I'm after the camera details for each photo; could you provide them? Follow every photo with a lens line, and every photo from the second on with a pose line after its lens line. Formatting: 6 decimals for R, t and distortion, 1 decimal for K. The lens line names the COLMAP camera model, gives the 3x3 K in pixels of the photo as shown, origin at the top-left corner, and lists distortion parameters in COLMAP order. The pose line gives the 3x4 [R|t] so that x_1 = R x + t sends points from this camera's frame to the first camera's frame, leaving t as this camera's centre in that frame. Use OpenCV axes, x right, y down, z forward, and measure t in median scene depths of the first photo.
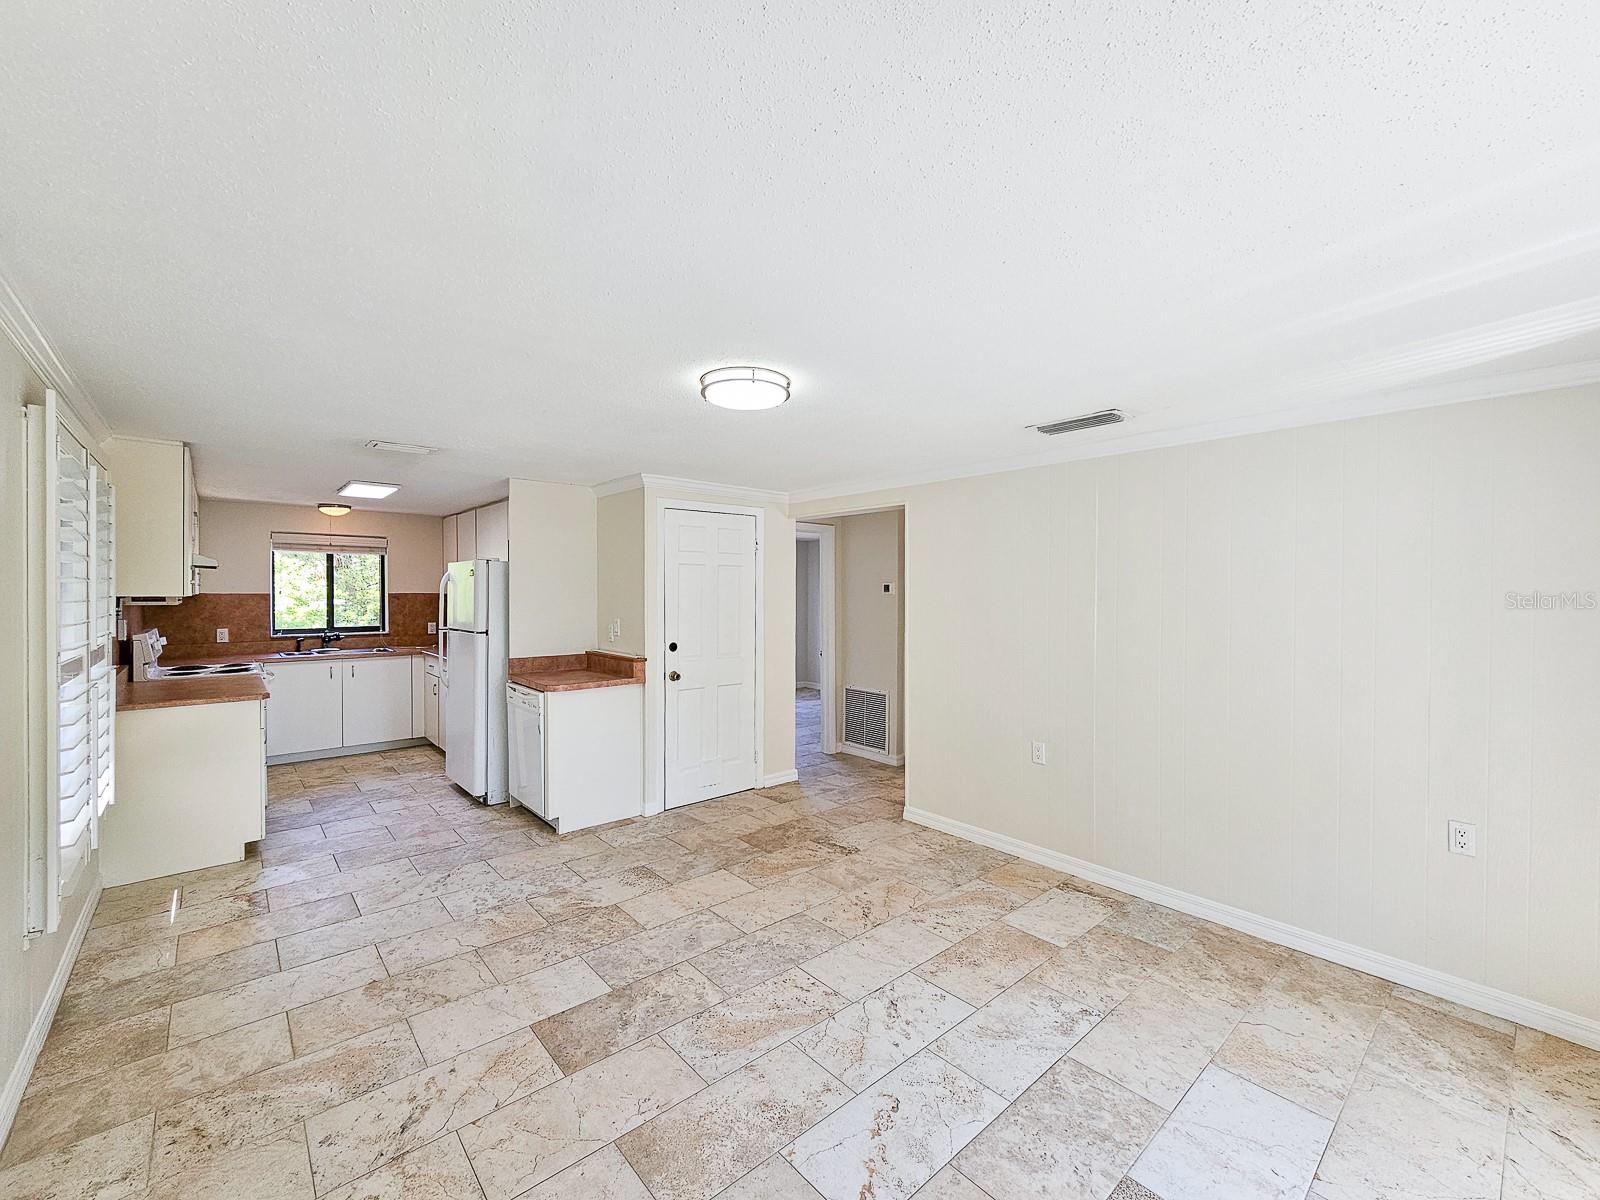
lens RADIAL K [[664.3, 0, 800.9], [0, 664.3, 598.0], [0, 0, 1]] dist [-0.006187, 0.001359]
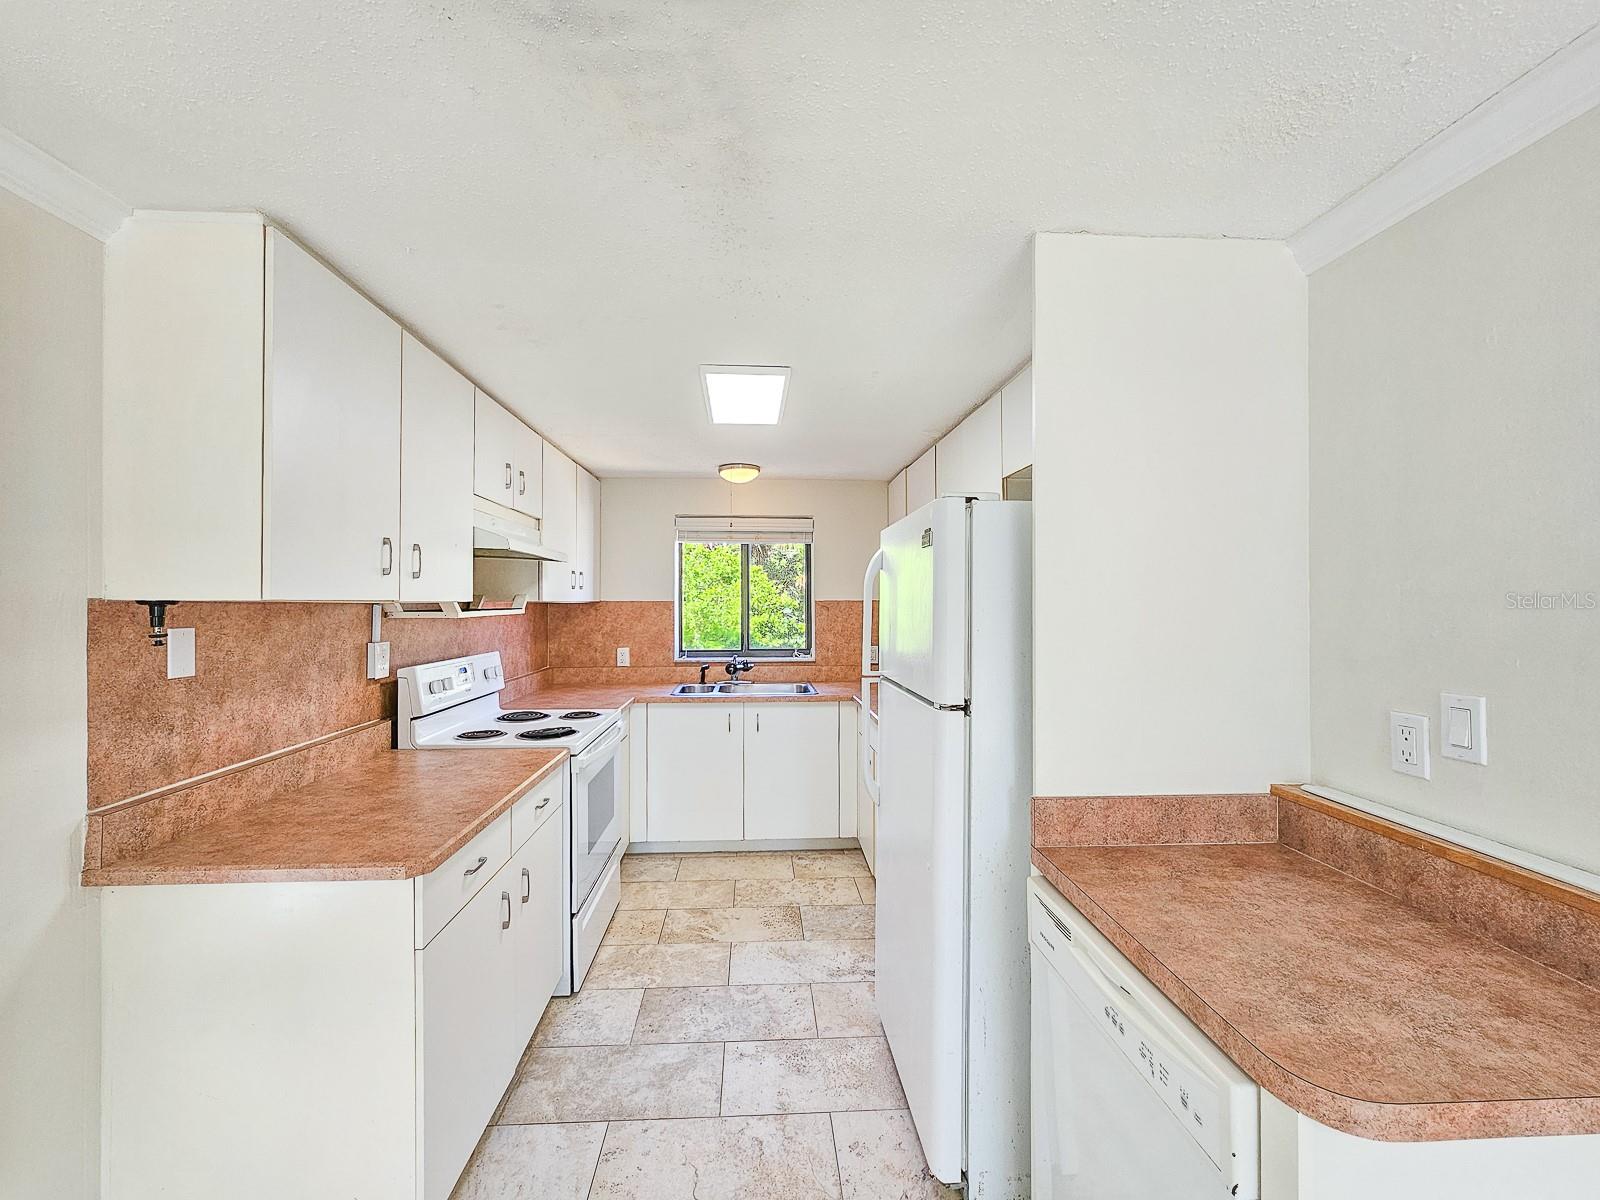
lens RADIAL K [[664.3, 0, 792.3], [0, 664.3, 597.8], [0, 0, 1]] dist [-0.006187, 0.001359]
pose [[0.785566, -0.006261, -0.618746, -0.258446], [-0.003061, 0.999897, -0.014004, -0.000124], [0.618770, 0.012895, 0.785466, 0.524790]]
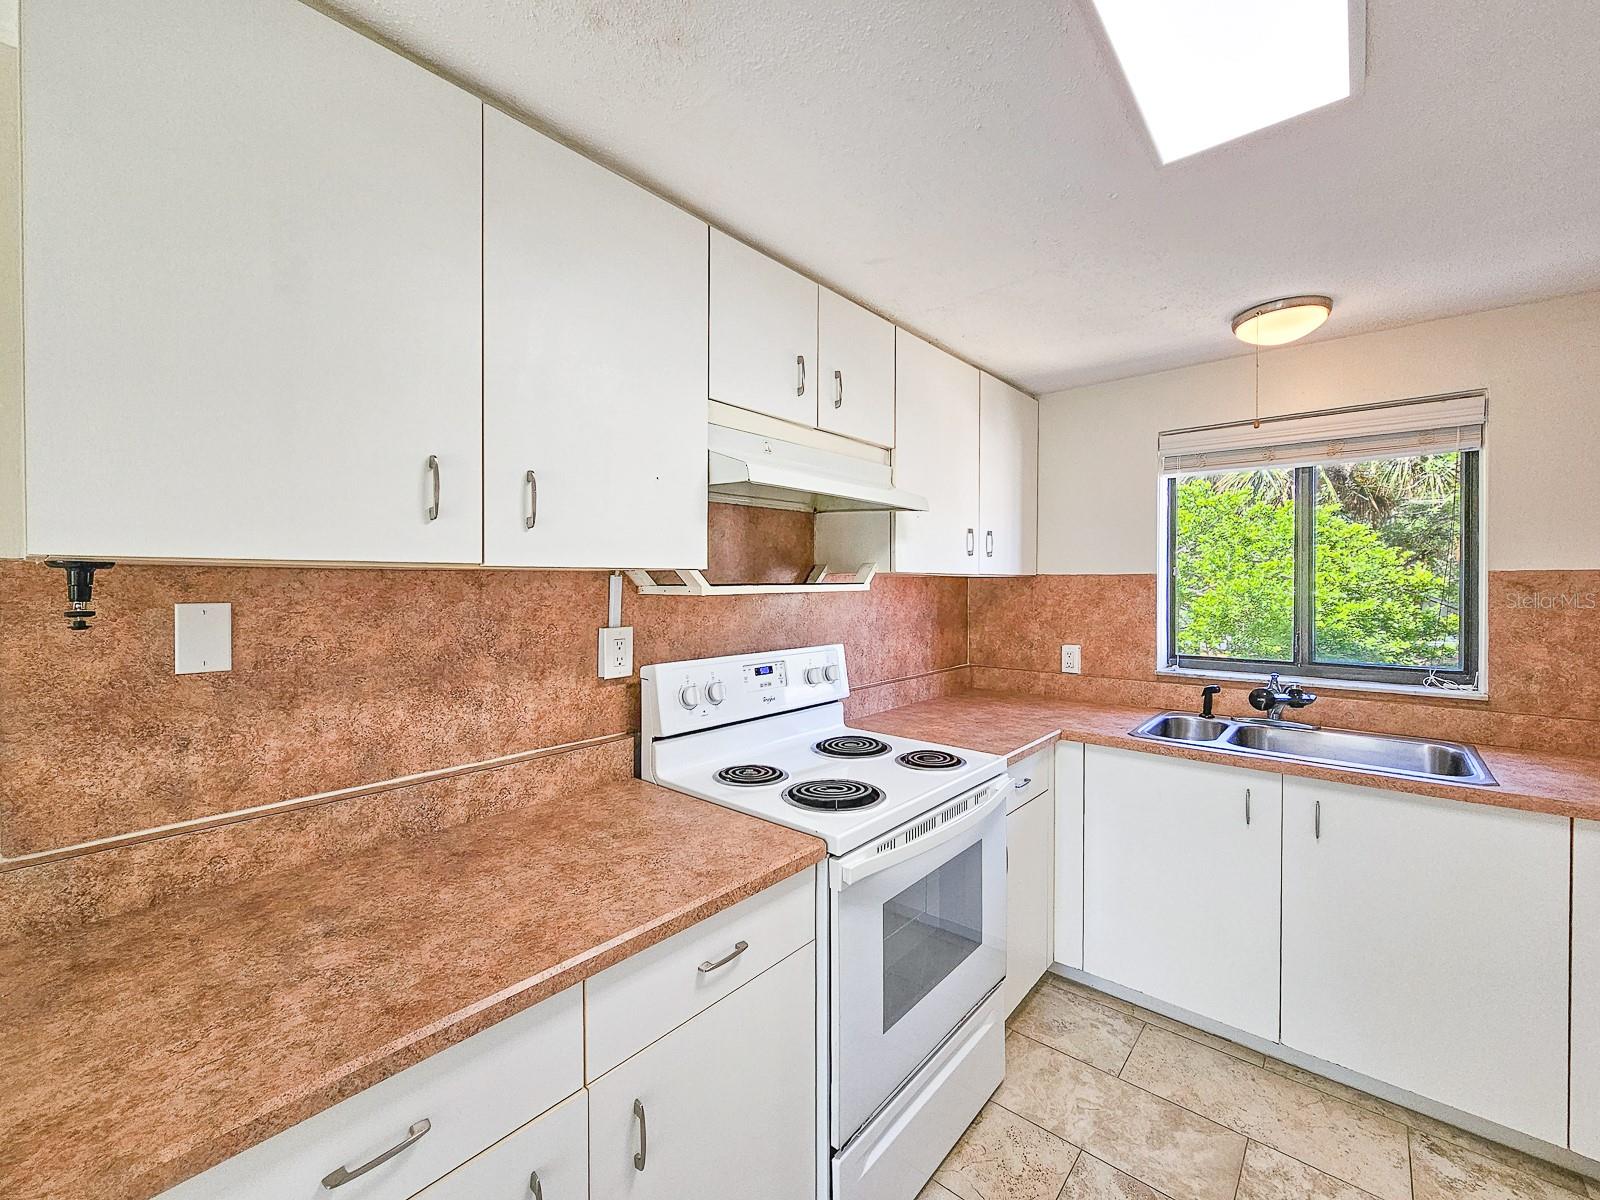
lens RADIAL K [[664.3, 0, 793.3], [0, 664.3, 589.3], [0, 0, 1]] dist [-0.006187, 0.001359]
pose [[0.128008, 0.008725, -0.991735, -0.406484], [-0.007994, 0.999938, 0.007766, 0.002330], [0.991741, 0.006934, 0.128070, 0.724936]]
